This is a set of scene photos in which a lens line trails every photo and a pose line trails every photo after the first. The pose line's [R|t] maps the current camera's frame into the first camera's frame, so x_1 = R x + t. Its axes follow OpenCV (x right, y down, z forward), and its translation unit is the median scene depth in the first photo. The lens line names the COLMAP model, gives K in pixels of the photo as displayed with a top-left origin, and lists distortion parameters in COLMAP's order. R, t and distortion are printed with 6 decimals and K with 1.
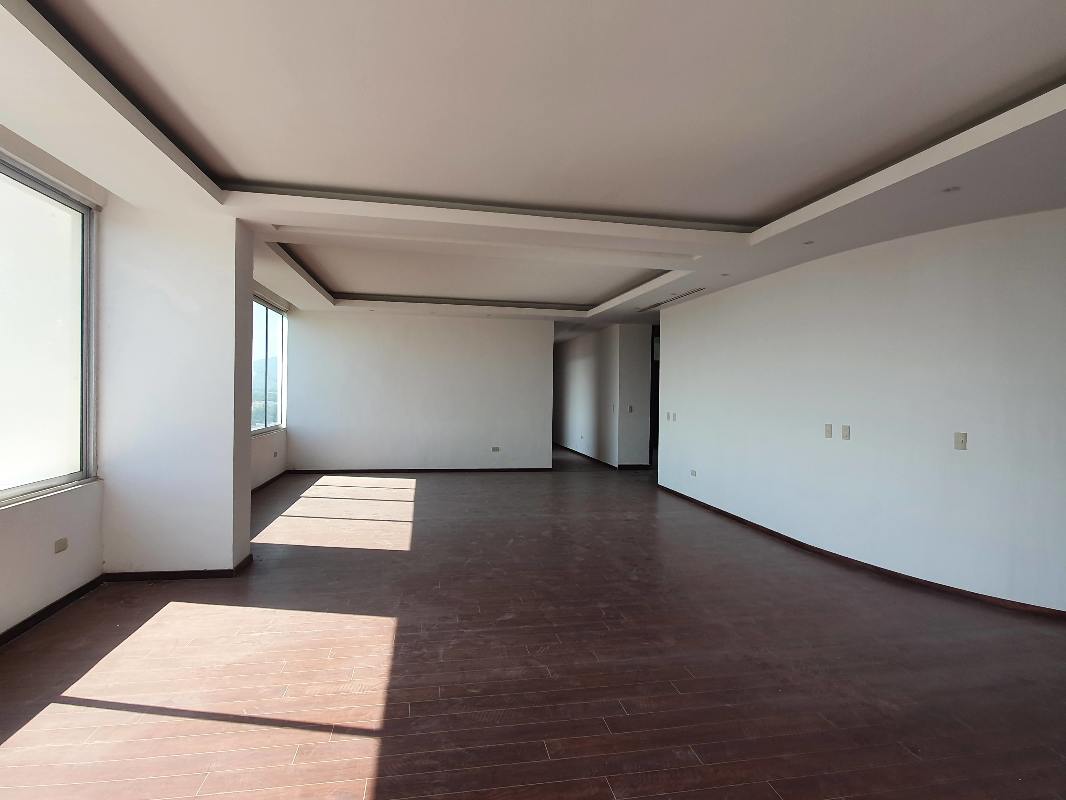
lens RADIAL K [[604.9, 0, 533.0], [0, 604.9, 400.0], [0, 0, 1]] dist [-0.004584, -0.000681]
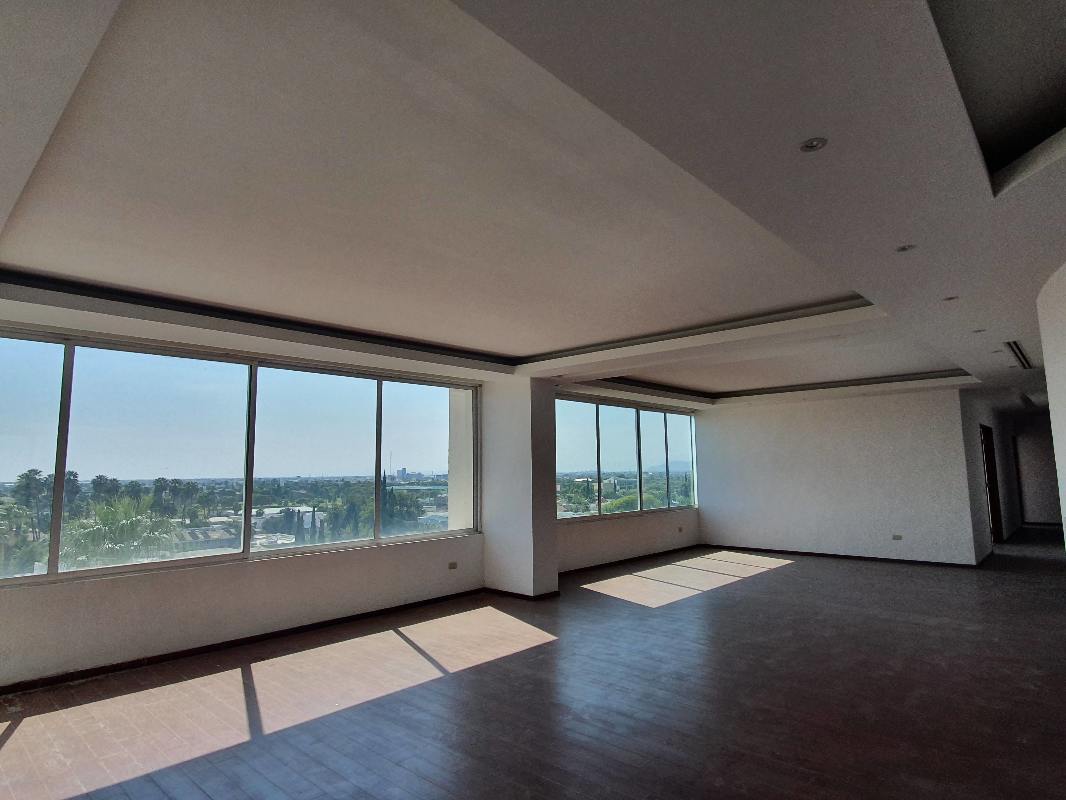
lens RADIAL K [[604.9, 0, 533.0], [0, 604.9, 400.0], [0, 0, 1]] dist [-0.004584, -0.000681]
pose [[0.591026, -0.123329, -0.797169, 0.858296], [0.013499, 0.989617, -0.143095, -0.001934], [0.806539, 0.073812, 0.586554, 0.031989]]
